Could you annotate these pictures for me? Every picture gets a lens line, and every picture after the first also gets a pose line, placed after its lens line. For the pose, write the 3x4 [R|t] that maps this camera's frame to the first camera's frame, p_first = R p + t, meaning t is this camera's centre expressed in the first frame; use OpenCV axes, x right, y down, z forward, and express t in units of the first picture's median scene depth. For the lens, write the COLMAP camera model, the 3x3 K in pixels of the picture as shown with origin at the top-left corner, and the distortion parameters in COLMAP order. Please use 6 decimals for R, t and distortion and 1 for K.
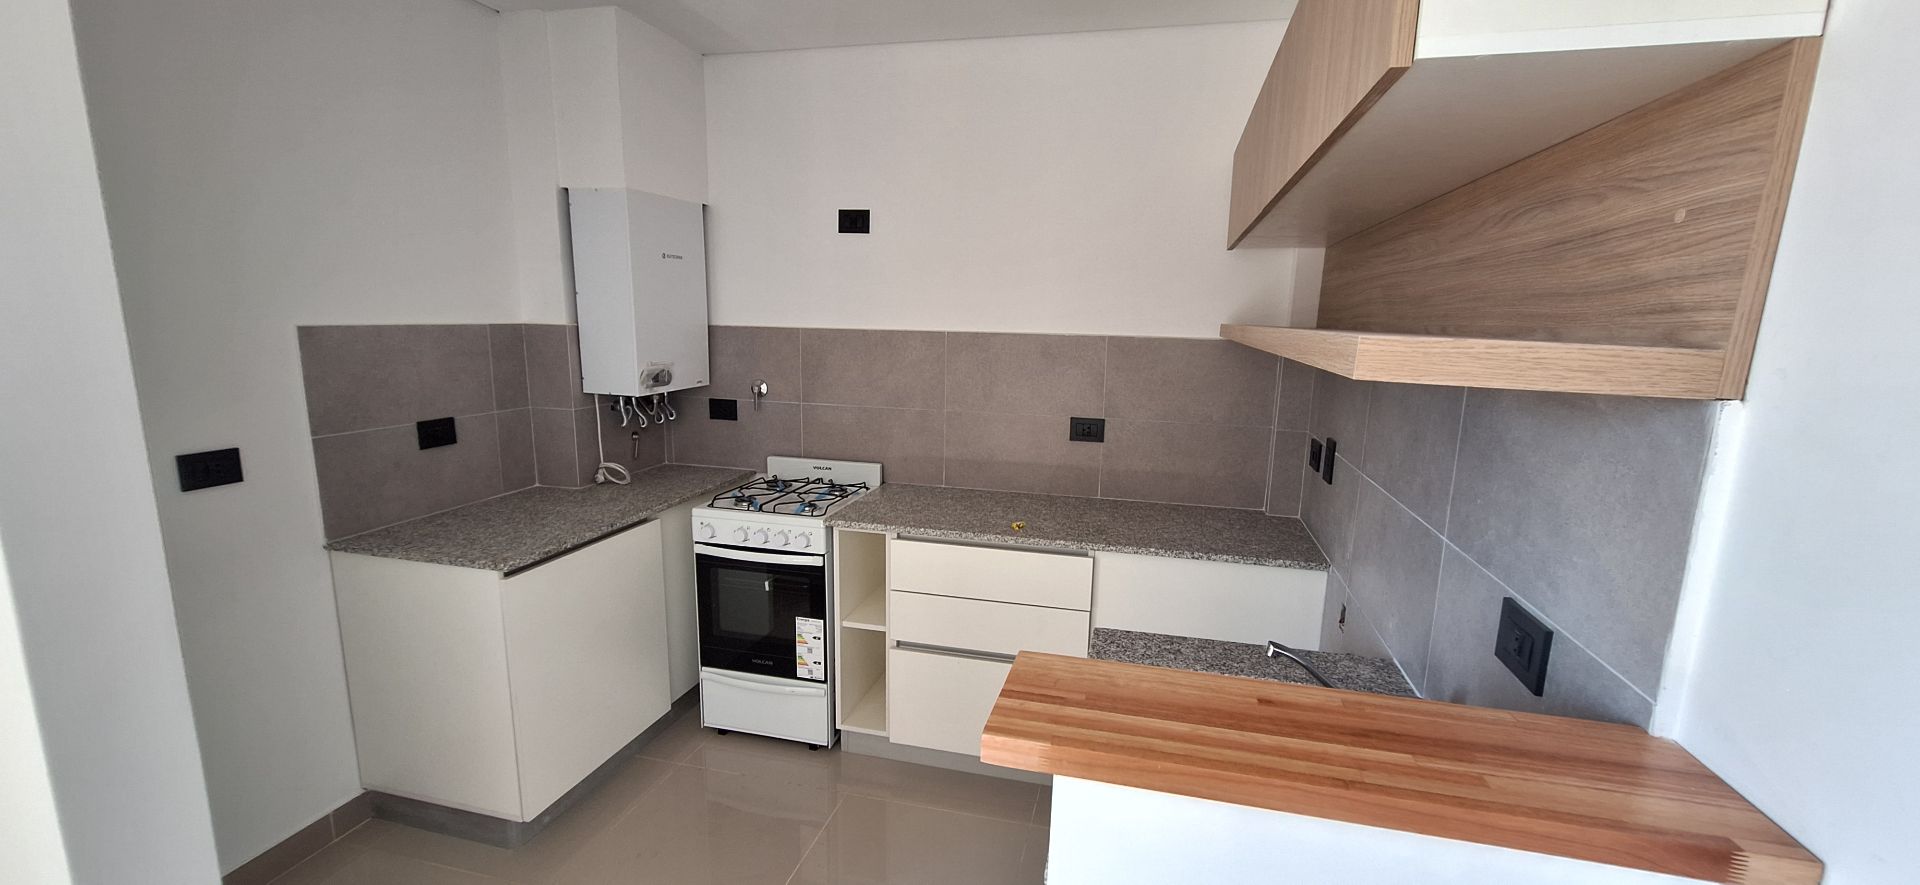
lens RADIAL K [[765.9, 0, 971.4], [0, 765.9, 467.8], [0, 0, 1]] dist [0.000642, -0.001414]
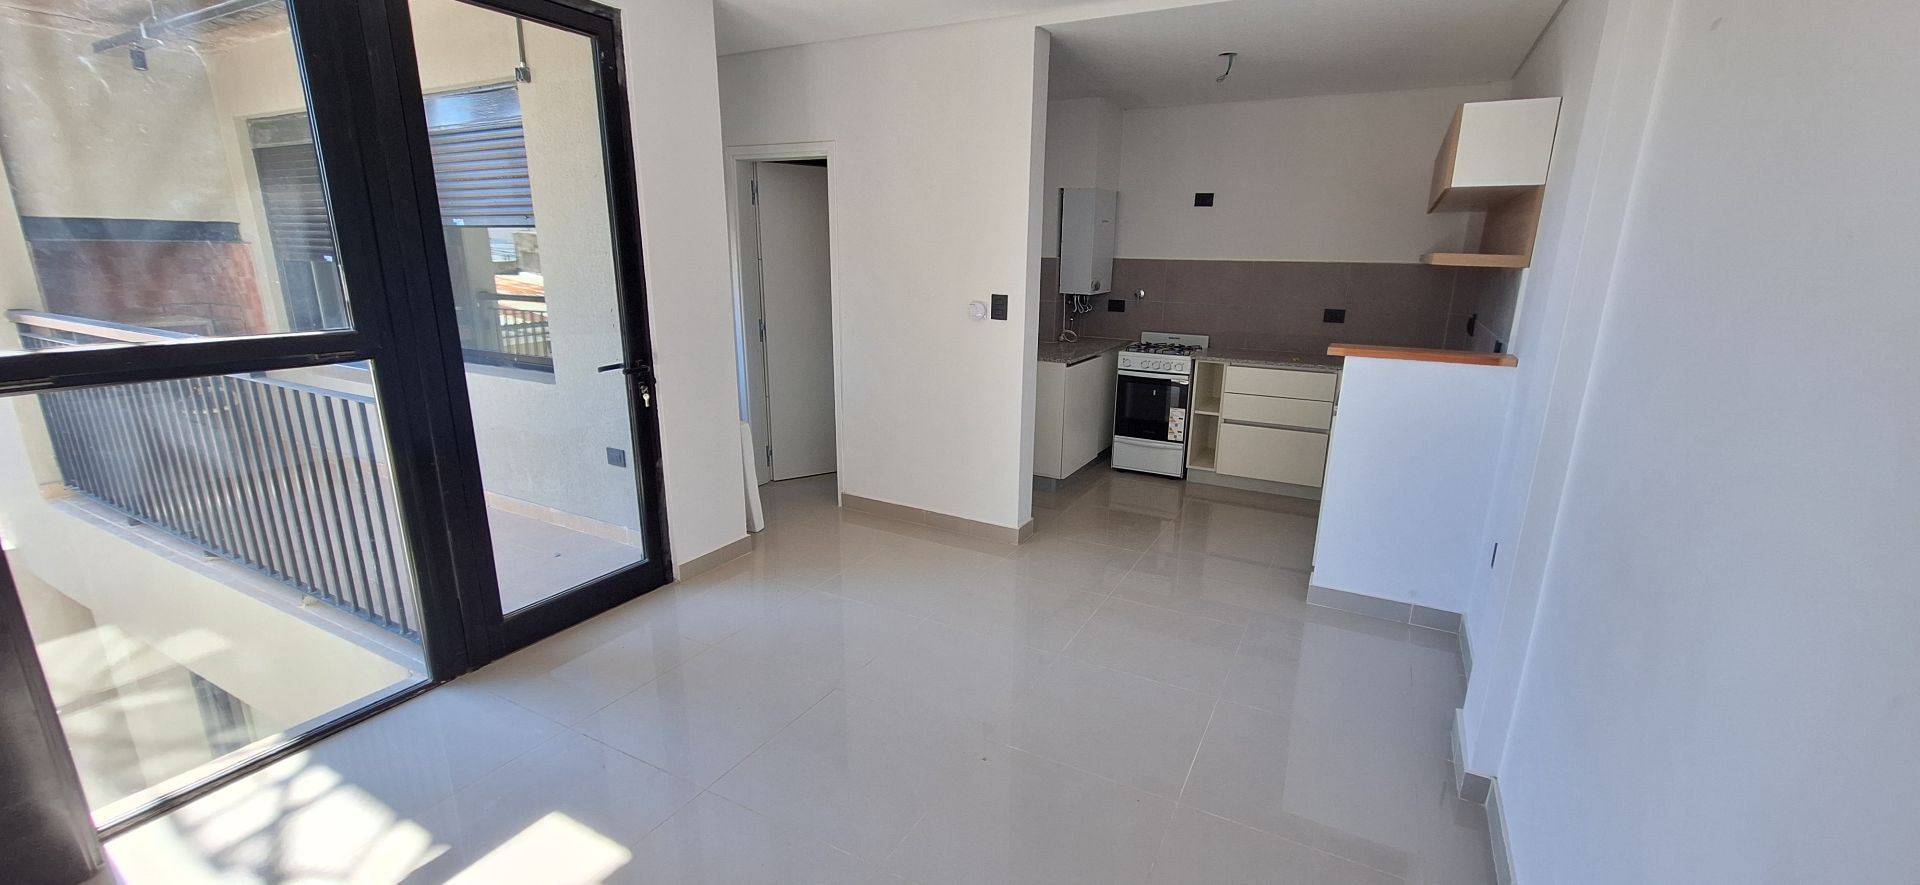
lens RADIAL K [[765.9, 0, 980.1], [0, 765.9, 459.5], [0, 0, 1]] dist [0.000642, -0.001414]
pose [[0.972457, 0.053094, -0.226955, -0.250903], [-0.038869, 0.997016, 0.066696, 0.215649], [0.229819, -0.056037, 0.971619, -1.036157]]
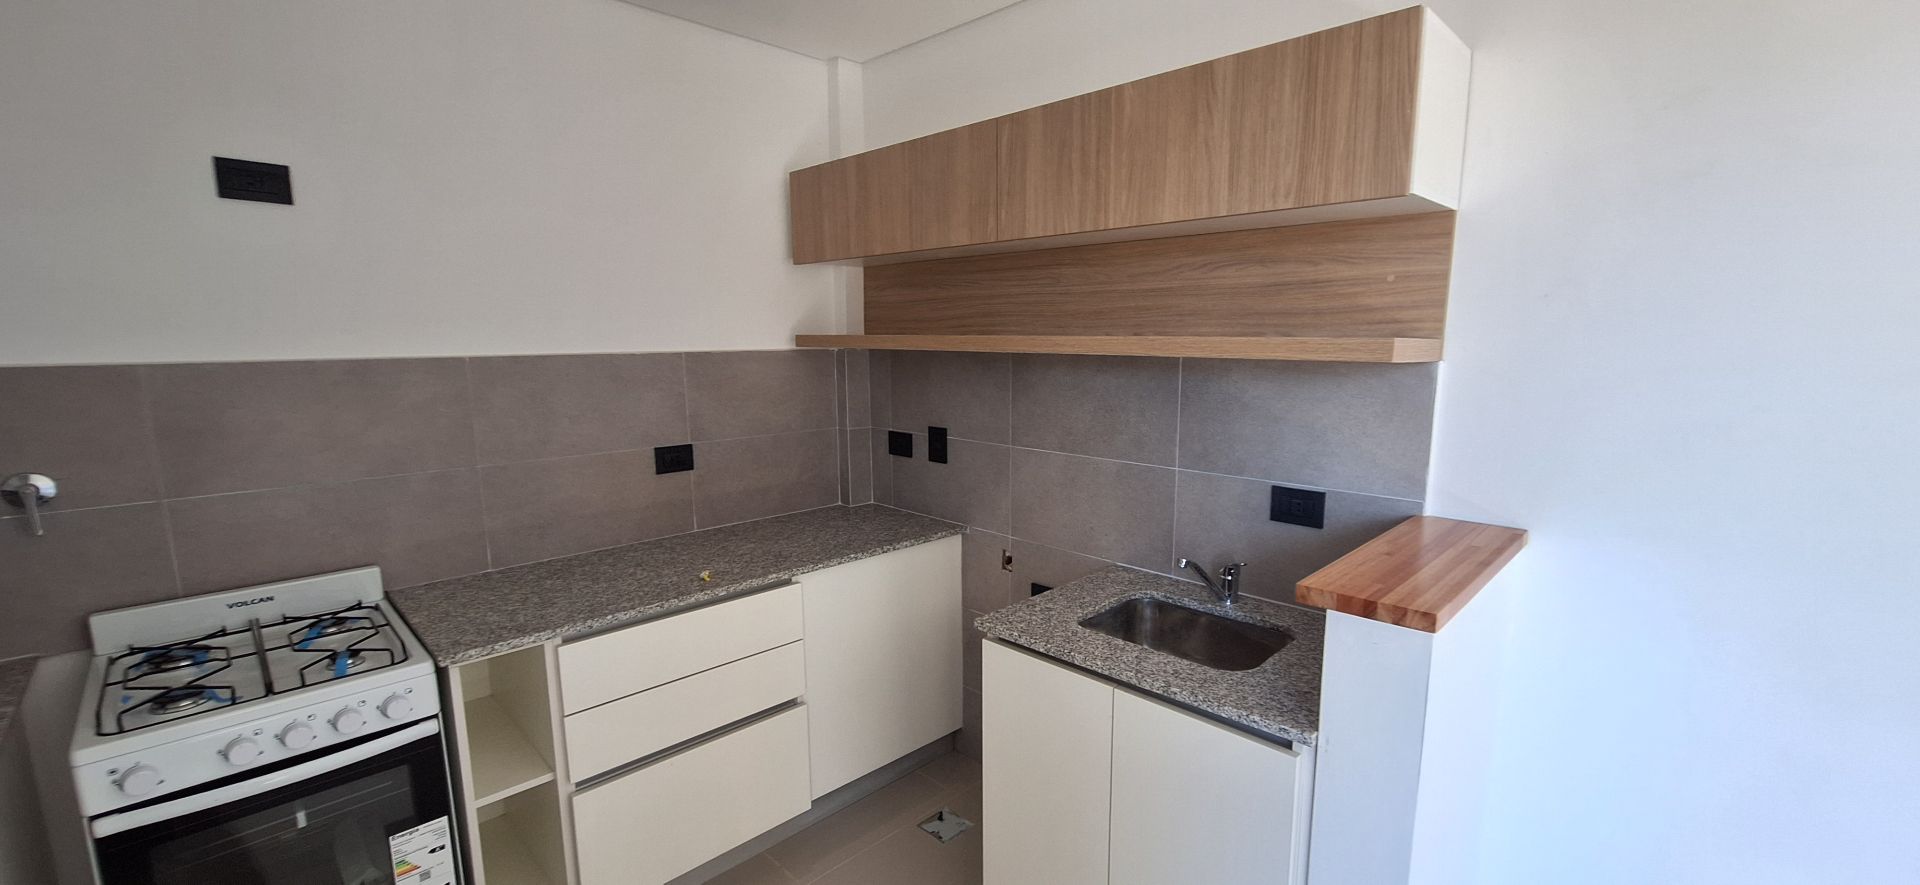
lens RADIAL K [[765.9, 0, 981.9], [0, 765.9, 465.1], [0, 0, 1]] dist [0.000642, -0.001414]
pose [[0.509346, -0.169441, 0.843716, -0.450590], [0.180473, 0.979654, 0.087791, -0.061235], [-0.841425, 0.107552, 0.529563, 0.256460]]
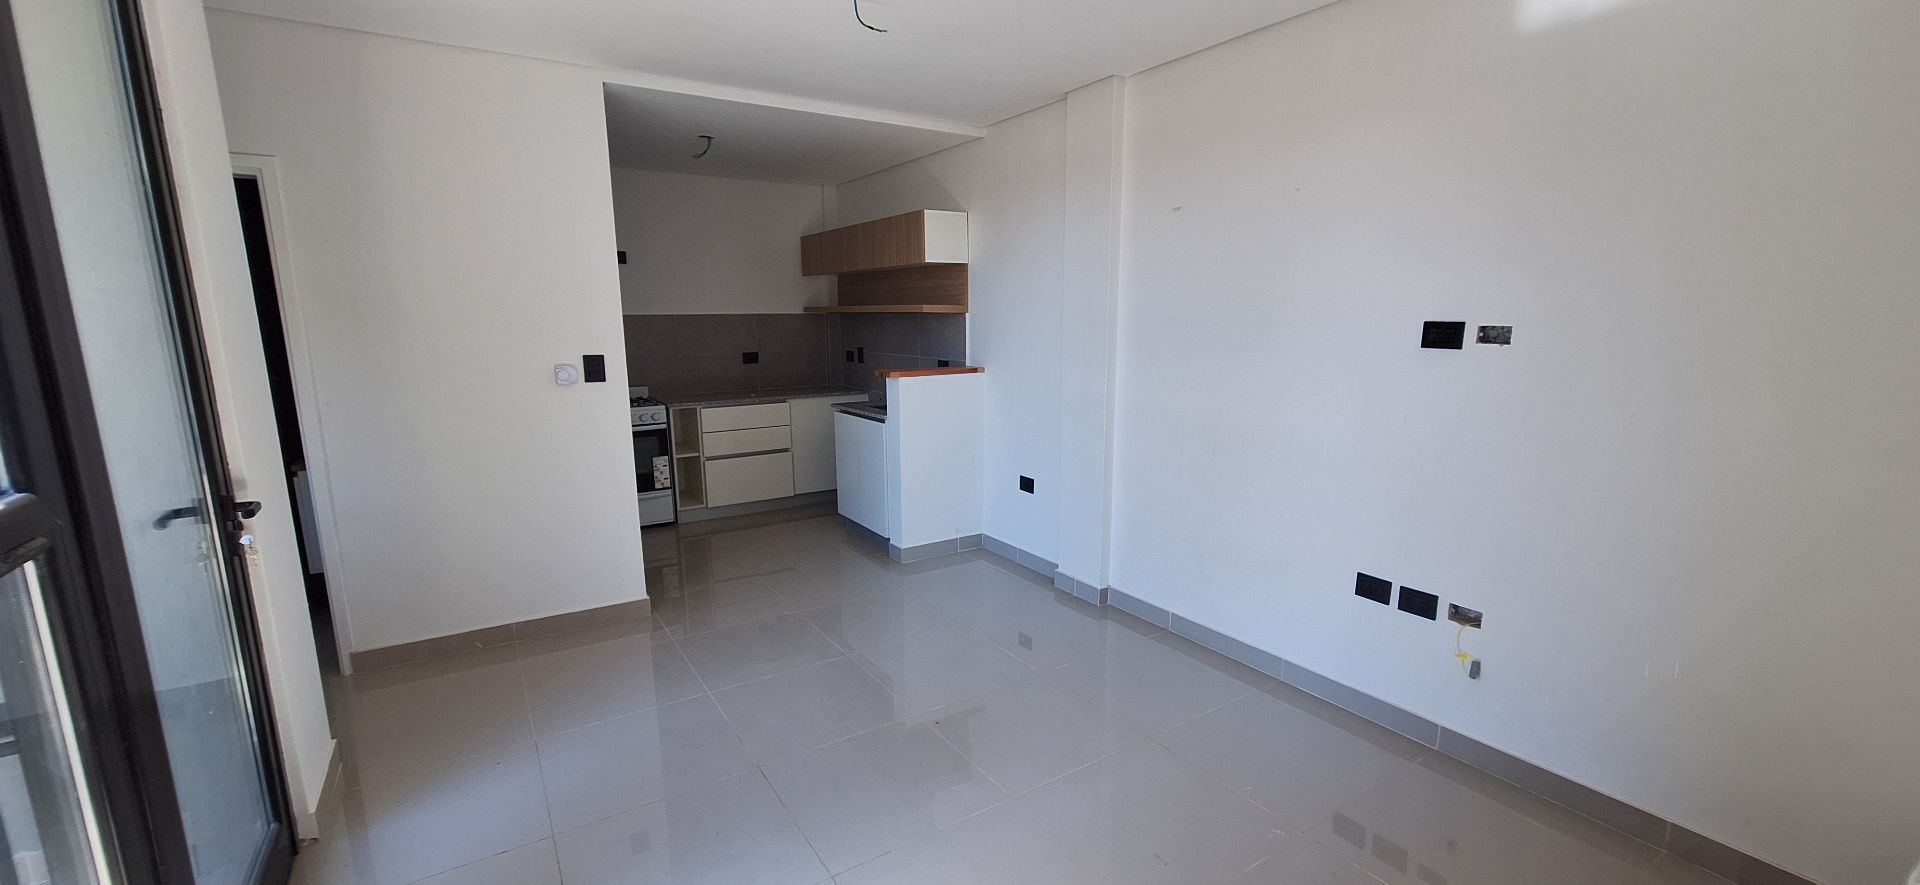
lens RADIAL K [[765.9, 0, 971.5], [0, 765.9, 456.9], [0, 0, 1]] dist [0.000642, -0.001414]
pose [[0.678730, -0.164256, 0.715783, -1.100152], [0.164213, 0.983933, 0.070078, 0.190245], [-0.715793, 0.069977, 0.694798, -0.995382]]
